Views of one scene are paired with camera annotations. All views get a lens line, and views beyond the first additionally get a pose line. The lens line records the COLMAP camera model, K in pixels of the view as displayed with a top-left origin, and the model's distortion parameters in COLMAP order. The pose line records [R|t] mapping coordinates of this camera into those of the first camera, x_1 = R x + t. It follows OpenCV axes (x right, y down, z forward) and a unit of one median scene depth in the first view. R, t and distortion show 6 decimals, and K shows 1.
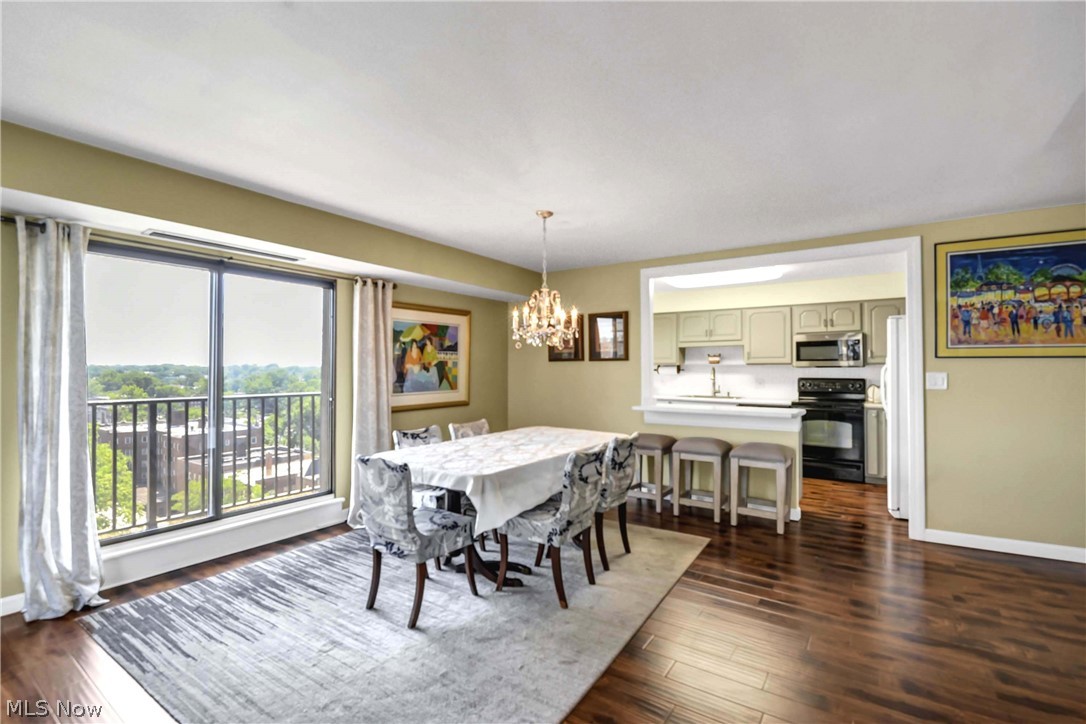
lens RADIAL K [[477.1, 0, 552.8], [0, 477.1, 363.3], [0, 0, 1]] dist [-0.024147, -0.000111]
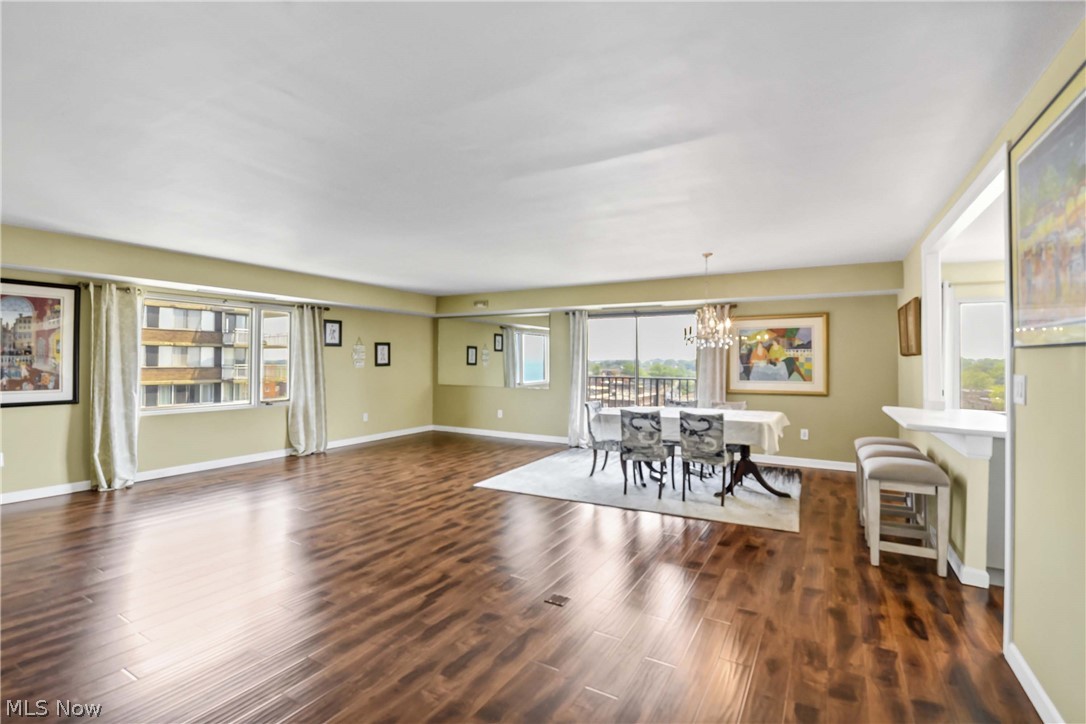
lens RADIAL K [[498.0, 0, 551.0], [0, 498.0, 366.6], [0, 0, 1]] dist [-0.017411, -0.003345]
pose [[0.080273, 0.014682, -0.996665, 1.063523], [0.008274, 0.999847, 0.015396, -0.005095], [0.996739, -0.009483, 0.080139, 0.311994]]
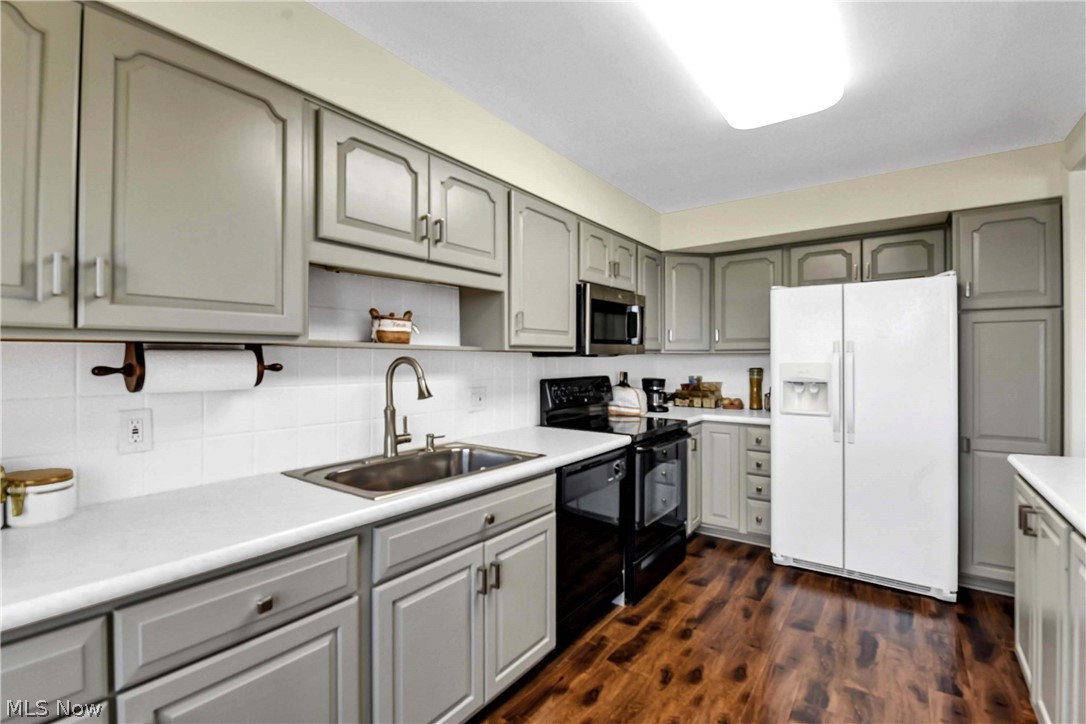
lens RADIAL K [[498.0, 0, 523.1], [0, 498.0, 355.6], [0, 0, 1]] dist [-0.017411, -0.003345]
pose [[0.043730, 0.004302, 0.999034, 0.076485], [-0.010990, 0.999932, -0.003825, 0.012556], [-0.998983, -0.010812, 0.043775, 1.398508]]
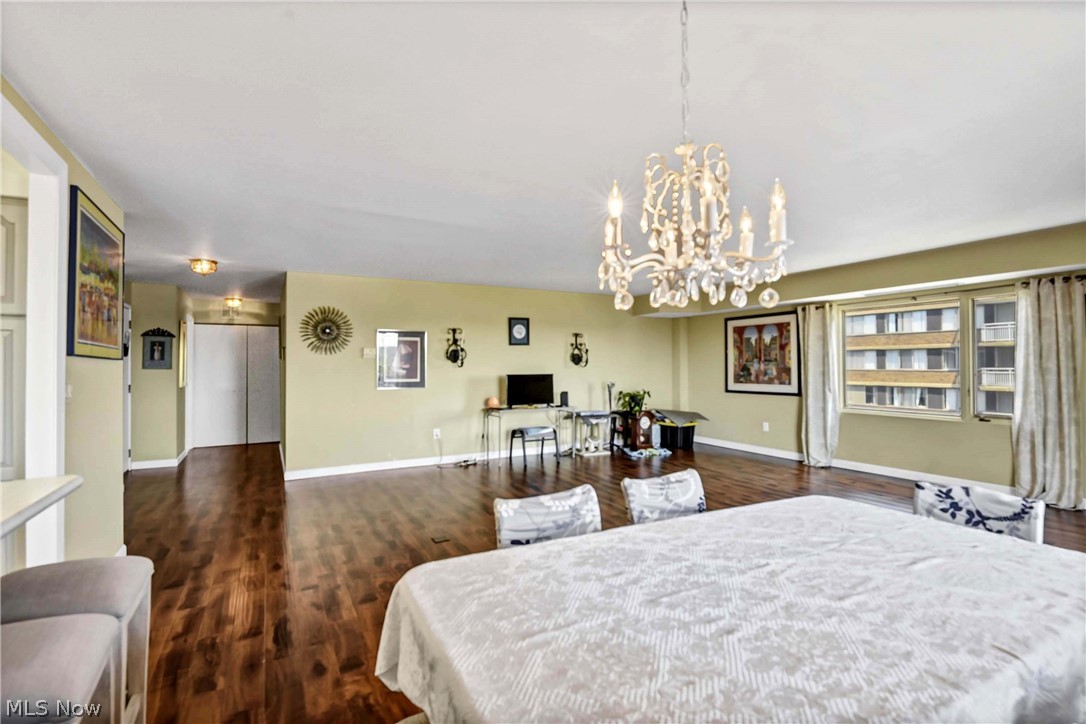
lens RADIAL K [[508.6, 0, 551.9], [0, 508.6, 357.5], [0, 0, 1]] dist [-0.020317, 0.001233]
pose [[-0.894280, 0.015186, 0.447250, -0.065816], [0.003088, 0.999610, -0.027766, 0.006494], [-0.447497, -0.023450, -0.893978, 1.035440]]
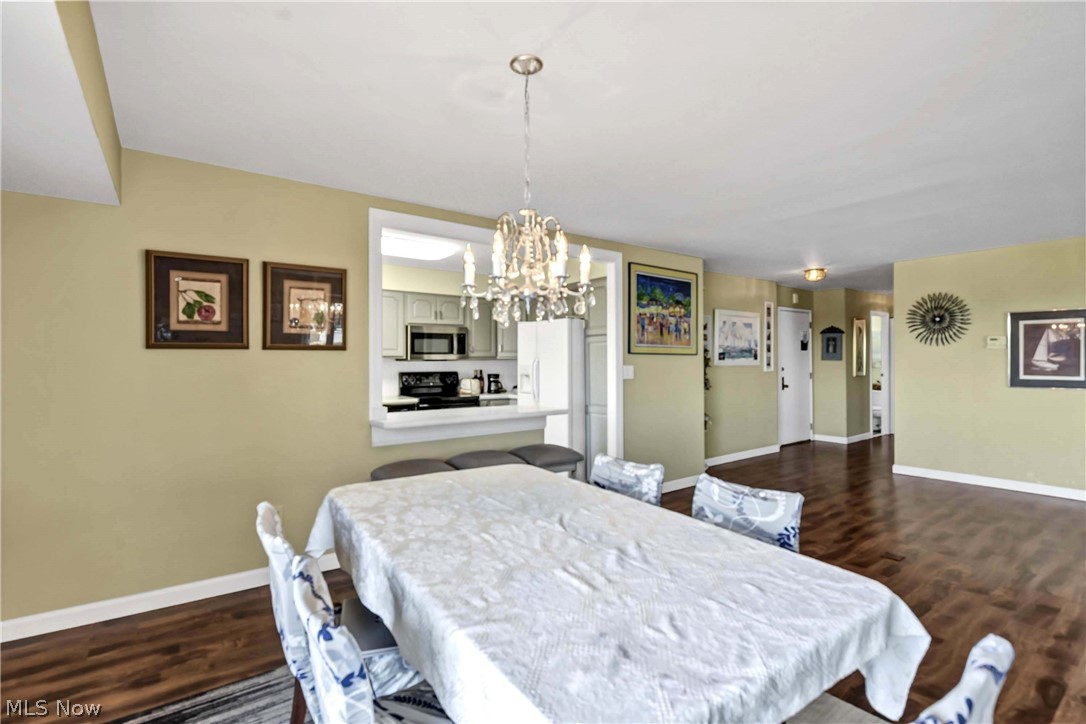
lens RADIAL K [[508.6, 0, 541.1], [0, 508.6, 361.7], [0, 0, 1]] dist [-0.020317, 0.001233]
pose [[0.354138, -0.001183, 0.935192, -0.384398], [-0.010865, 0.999927, 0.005379, 0.002306], [-0.935130, -0.012066, 0.354099, 0.588180]]
